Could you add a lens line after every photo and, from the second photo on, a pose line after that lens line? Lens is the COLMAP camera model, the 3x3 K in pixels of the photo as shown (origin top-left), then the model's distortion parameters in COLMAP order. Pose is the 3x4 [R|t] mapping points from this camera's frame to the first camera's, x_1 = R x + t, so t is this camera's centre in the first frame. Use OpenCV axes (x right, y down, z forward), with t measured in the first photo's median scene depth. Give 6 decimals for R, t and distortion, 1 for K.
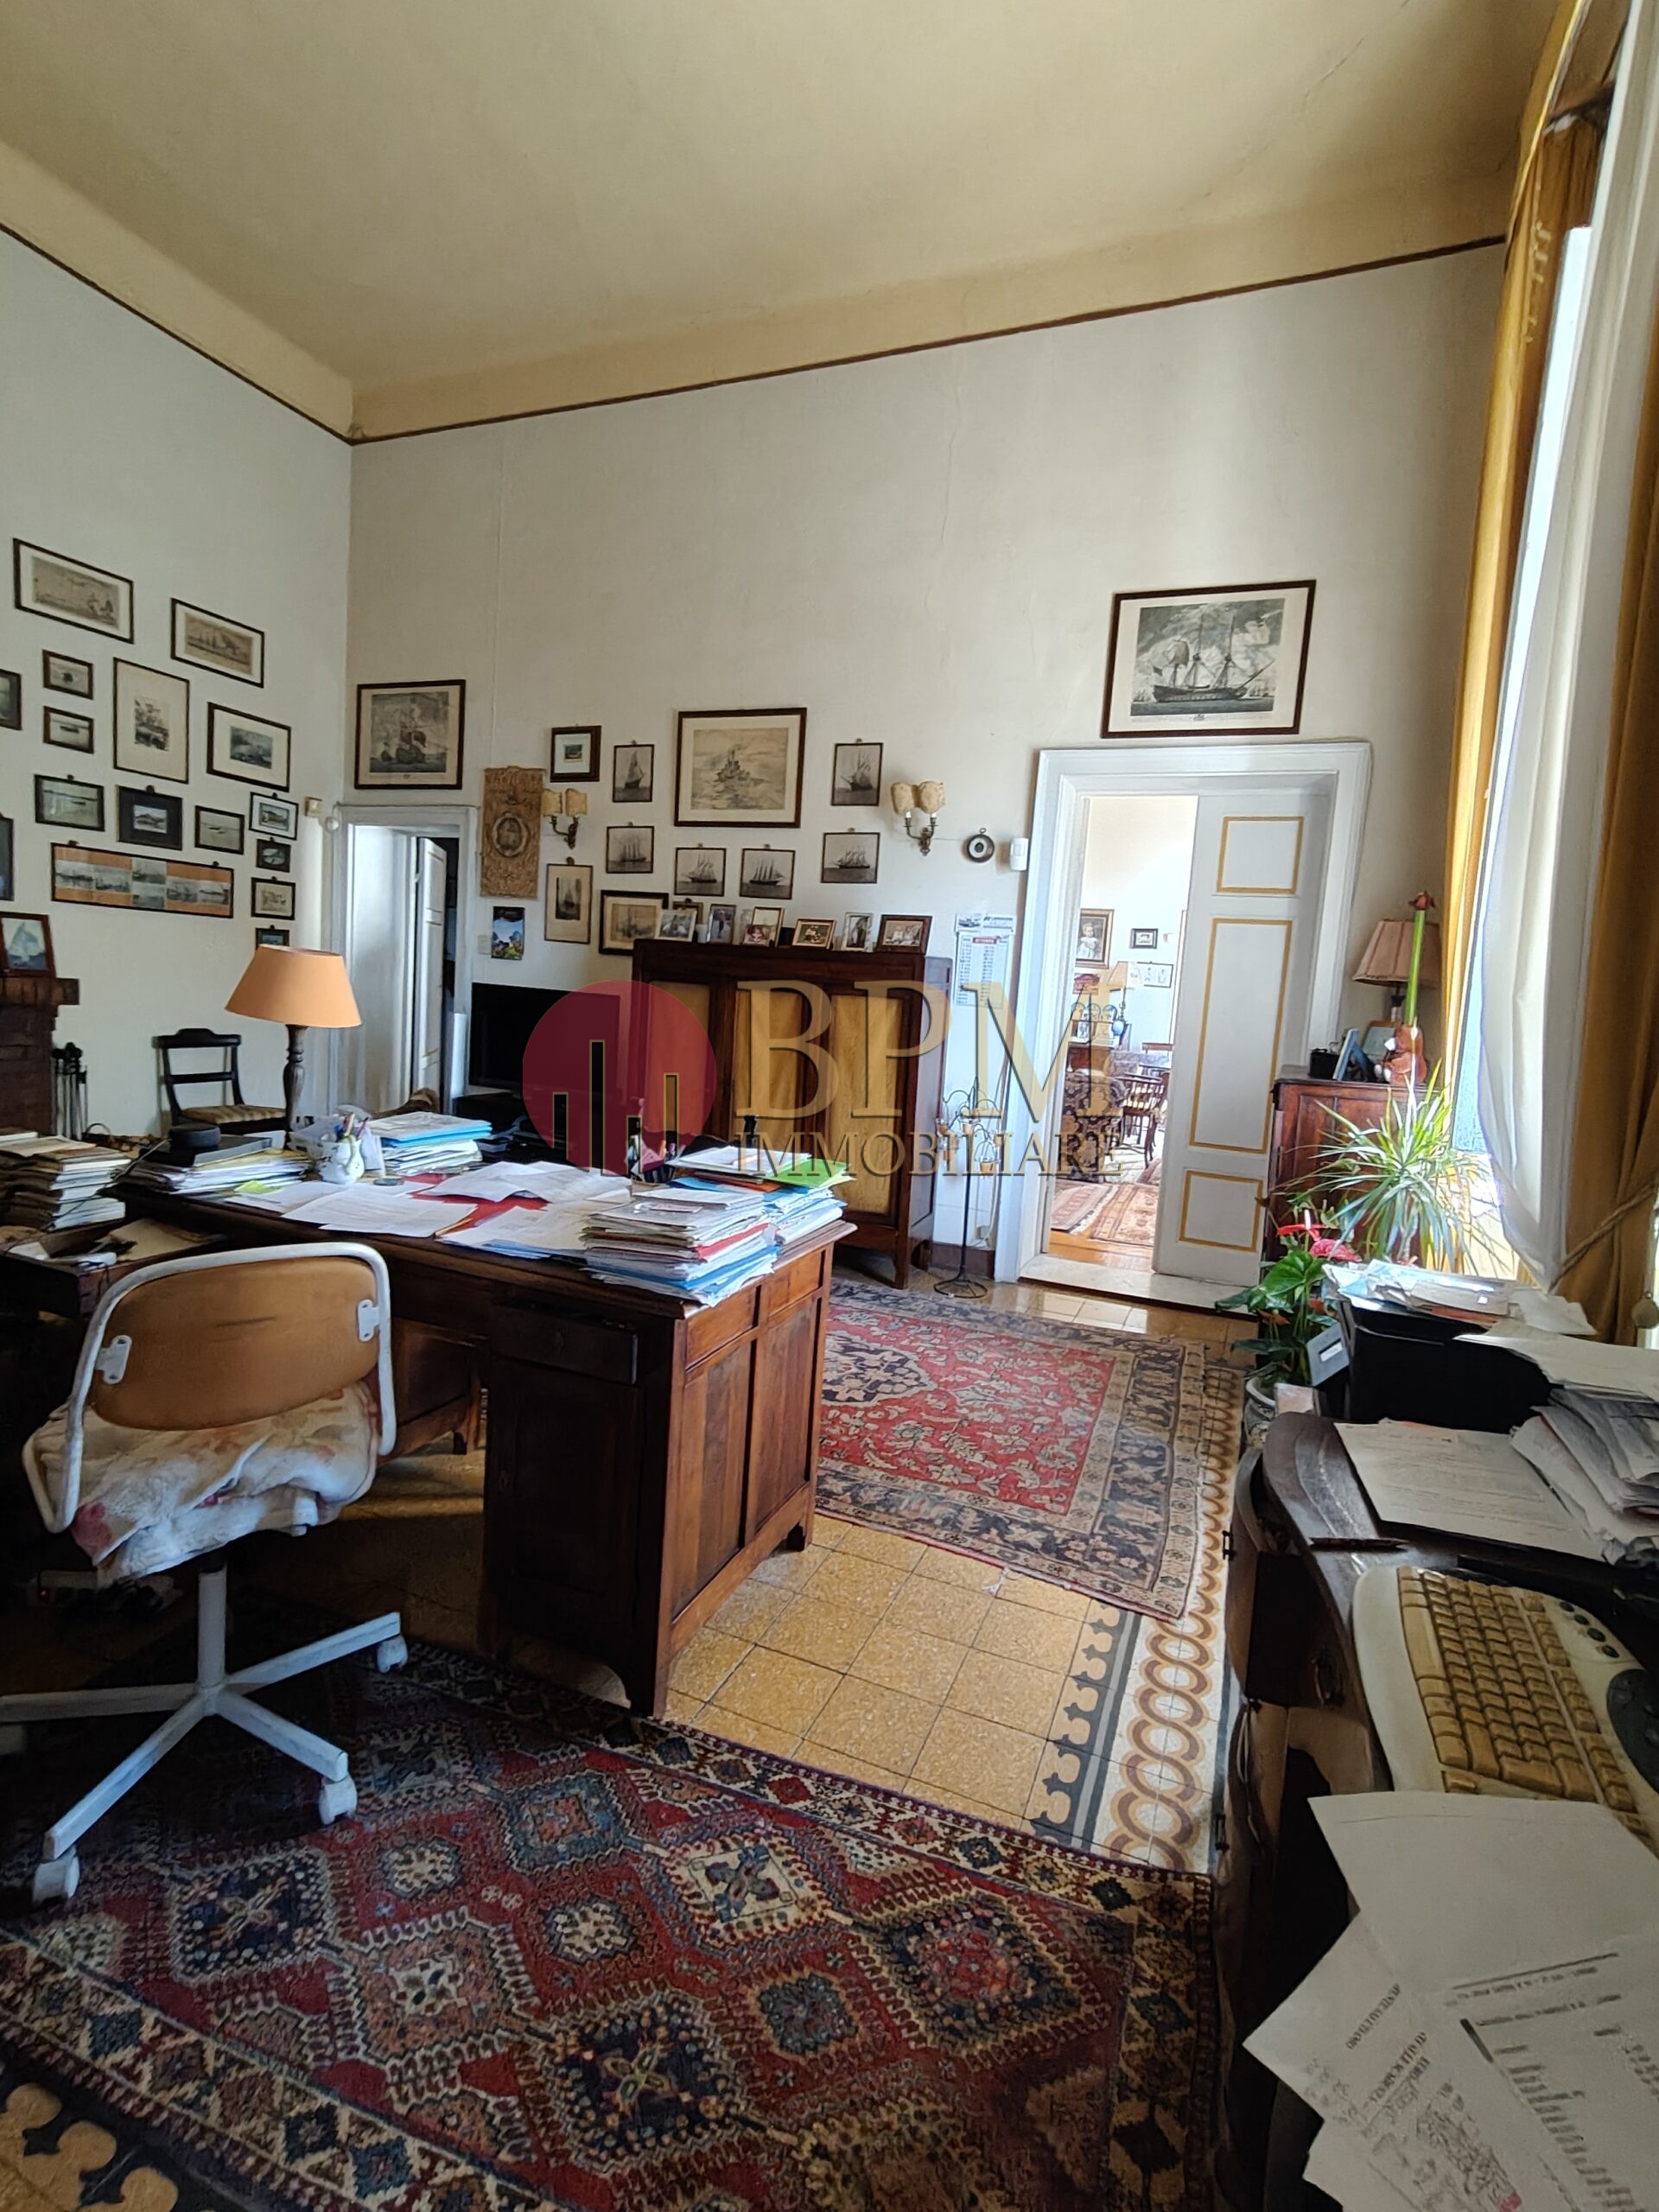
lens RADIAL K [[1049.8, 0, 831.3], [0, 1049.8, 1077.4], [0, 0, 1]] dist [0.010893, -0.004655]
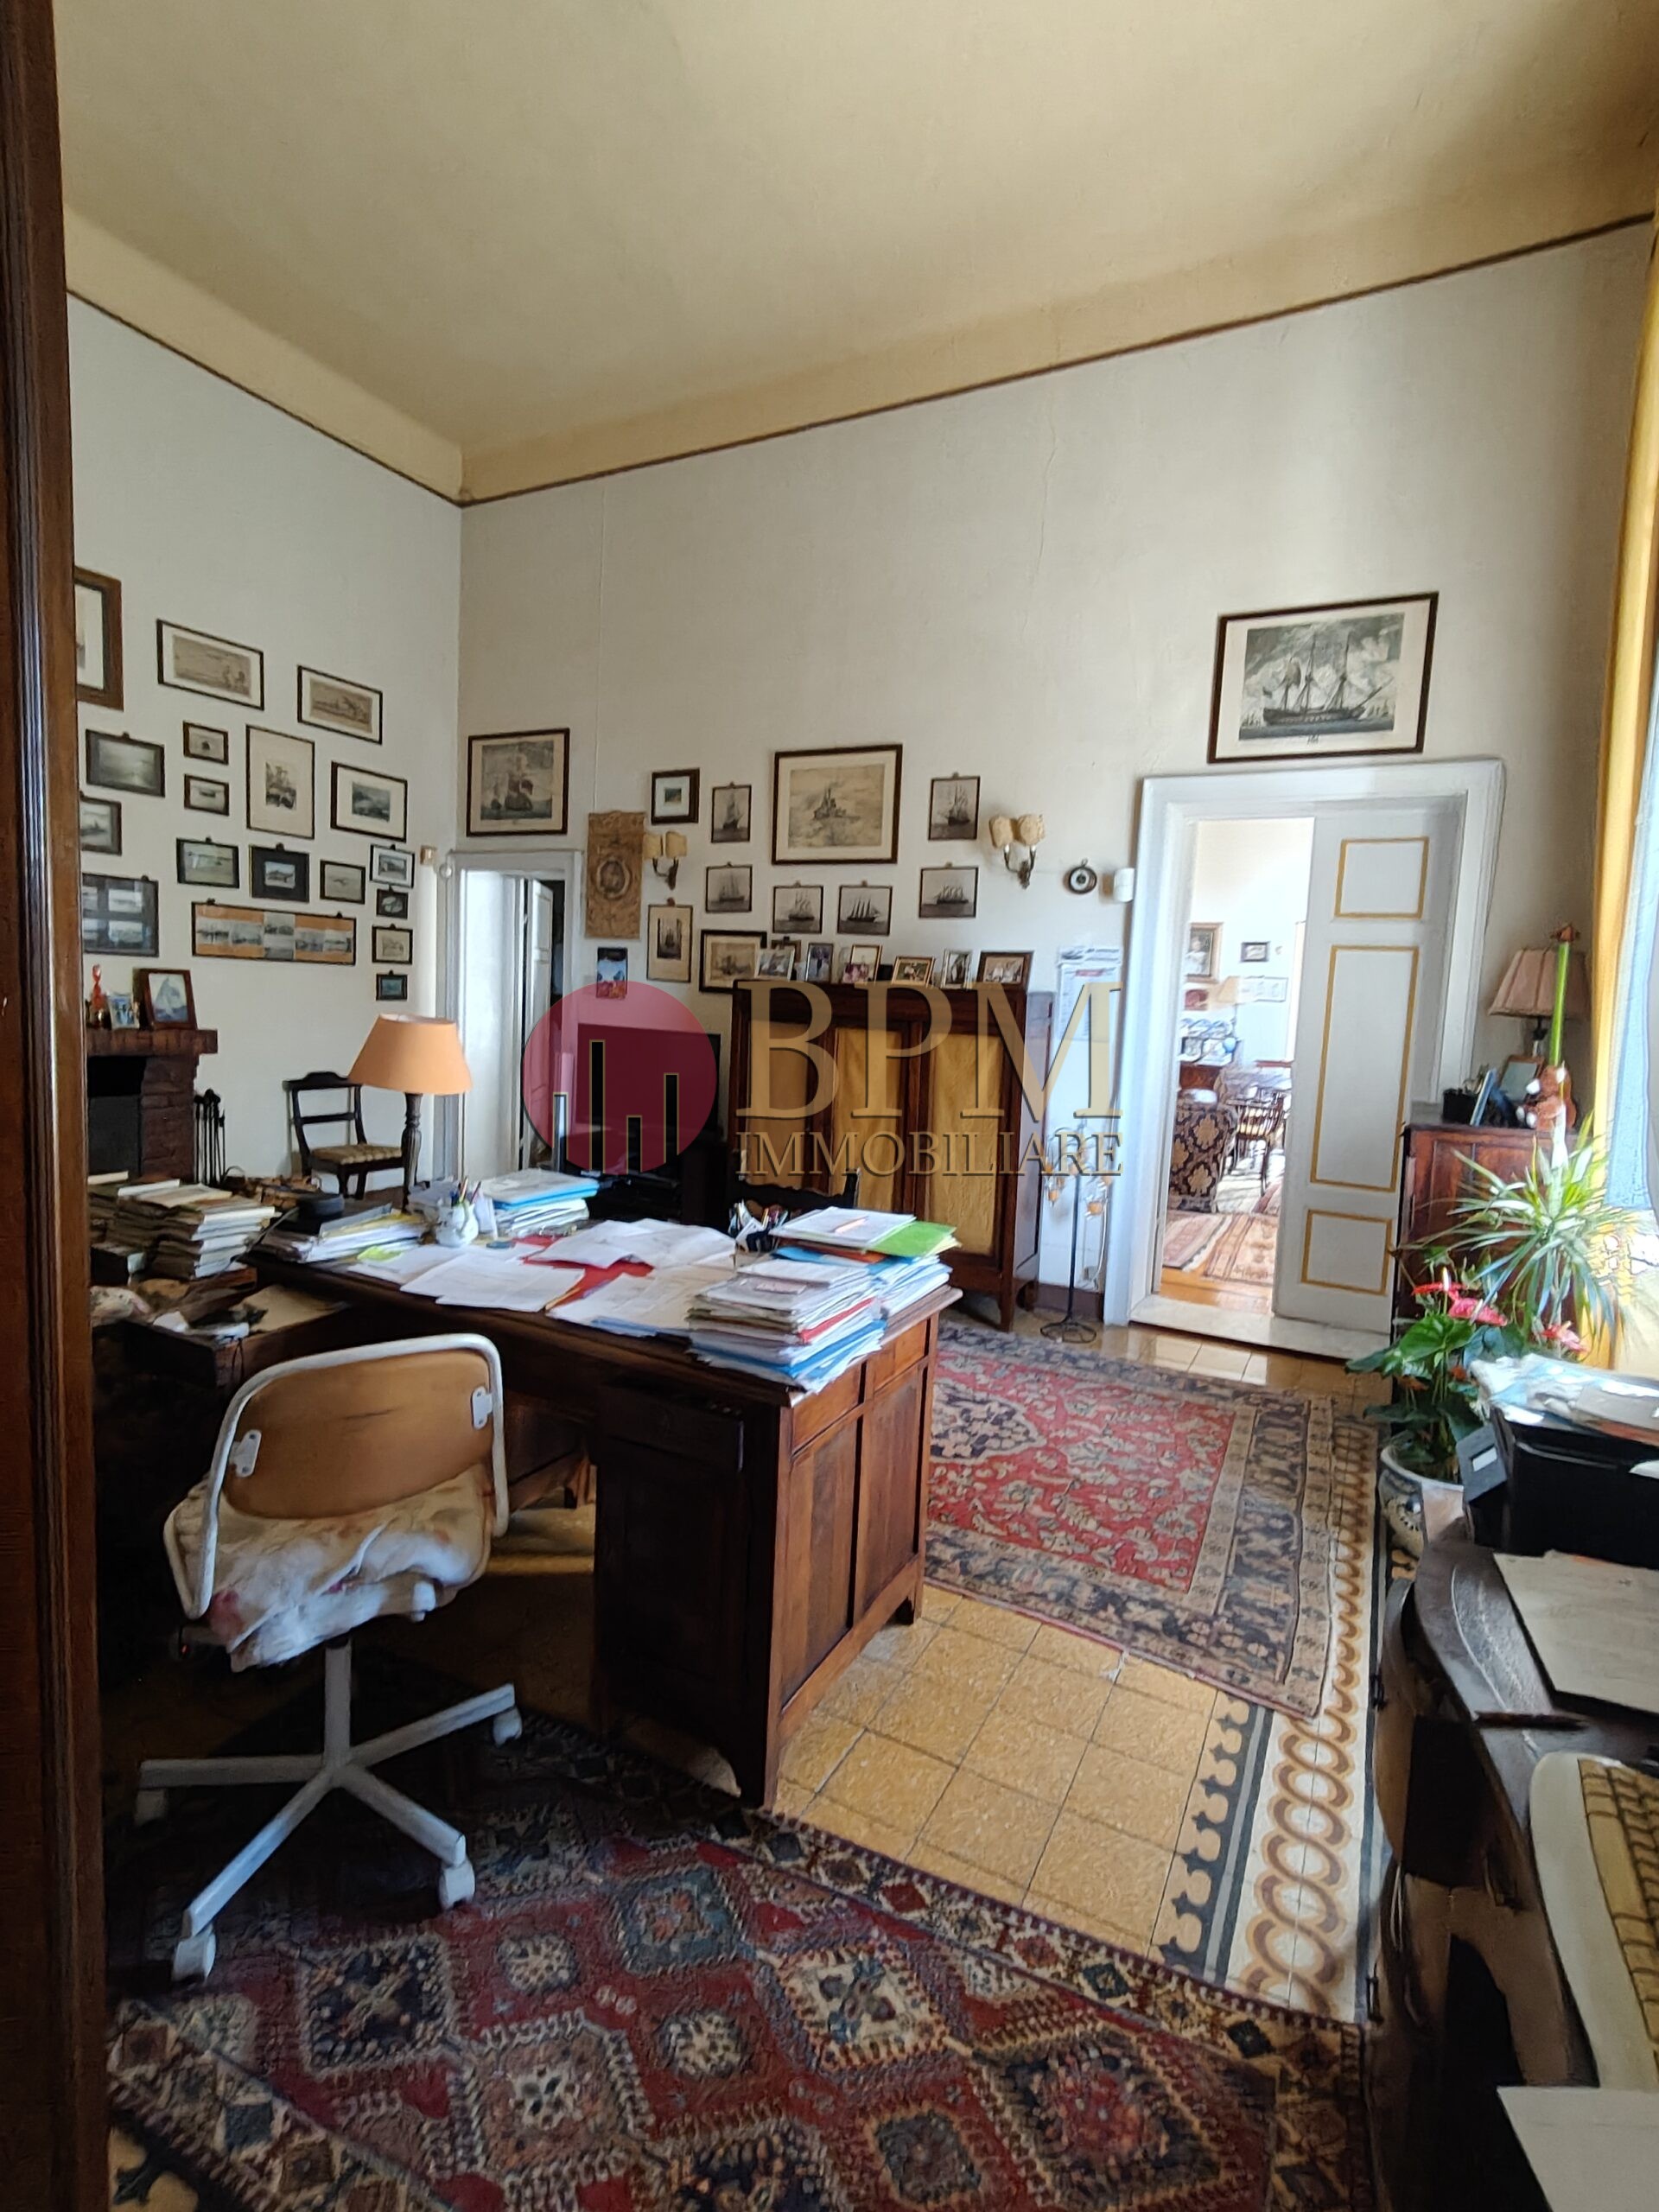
lens RADIAL K [[1049.8, 0, 830.3], [0, 1049.8, 1076.8], [0, 0, 1]] dist [0.010893, -0.004655]
pose [[0.995489, -0.013304, -0.093941, -0.003093], [0.012103, 0.999838, -0.013340, -0.035667], [0.094103, 0.012143, 0.995488, 0.009078]]
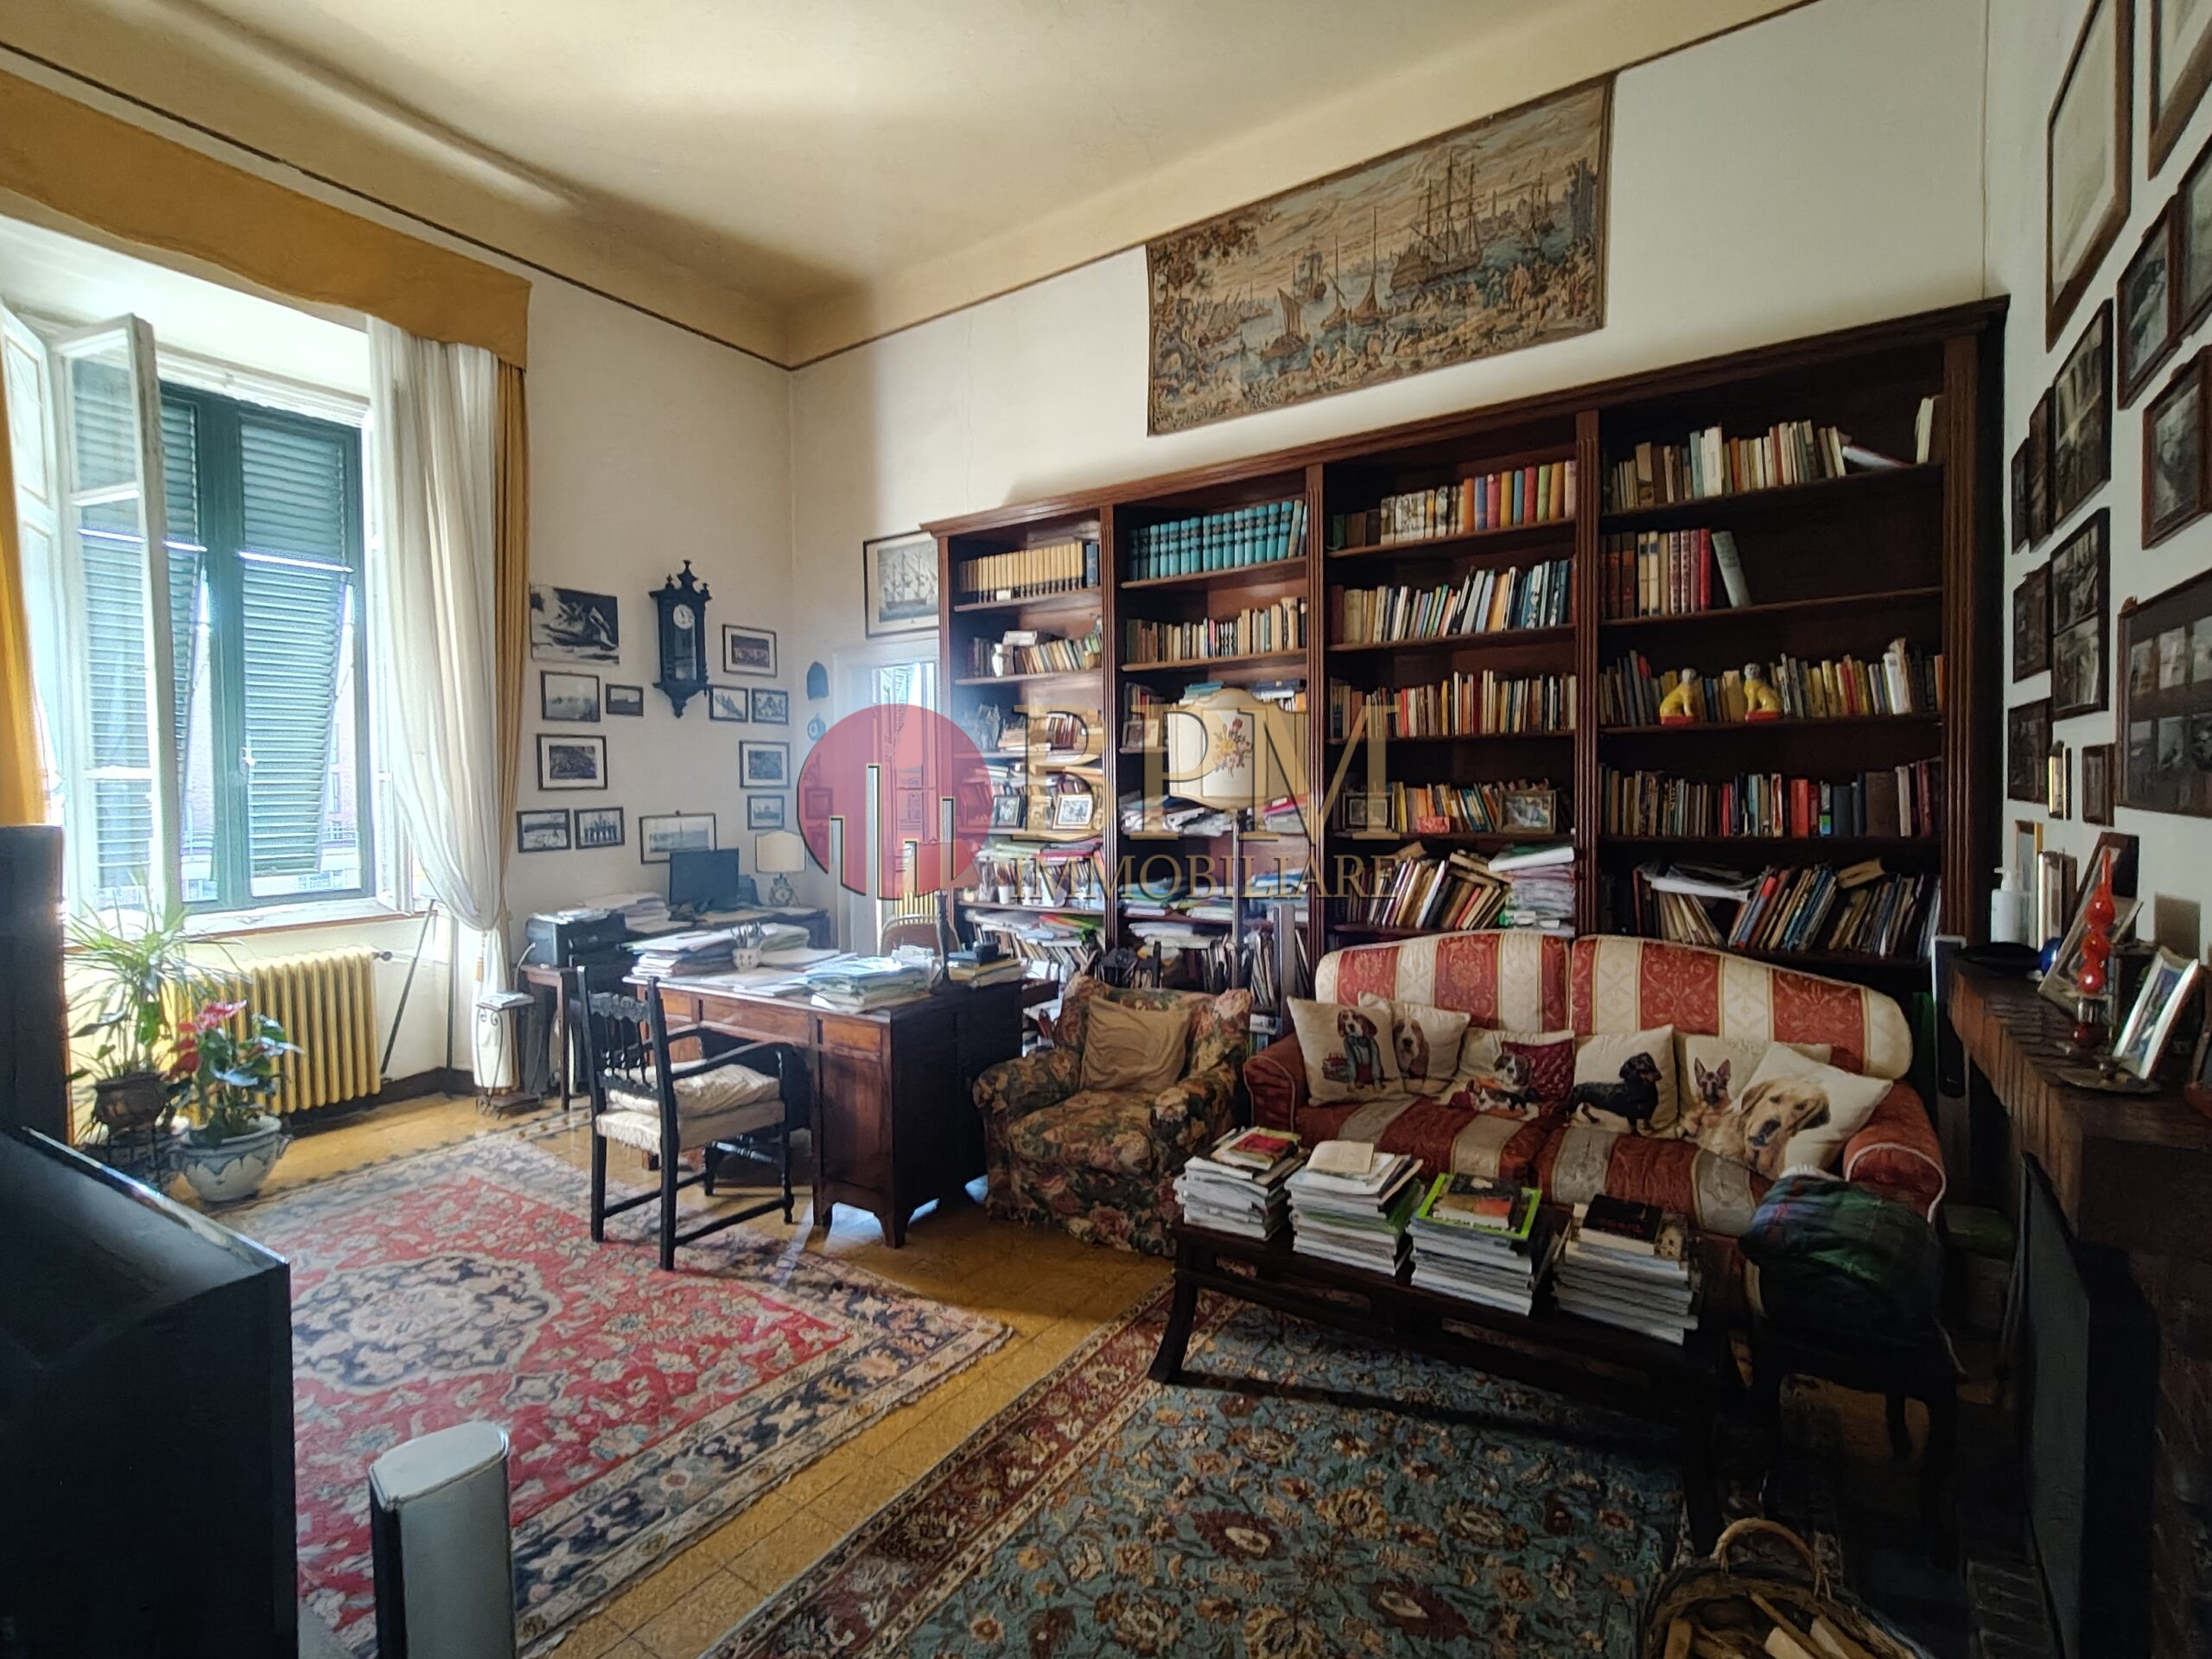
lens RADIAL K [[1049.8, 0, 1098.5], [0, 1049.8, 823.6], [0, 0, 1]] dist [0.010893, -0.004655]
pose [[-0.979979, -0.055640, 0.191170, -0.765915], [-0.028402, 0.989406, 0.142372, -0.268172], [-0.197067, 0.134092, -0.971177, 1.826871]]
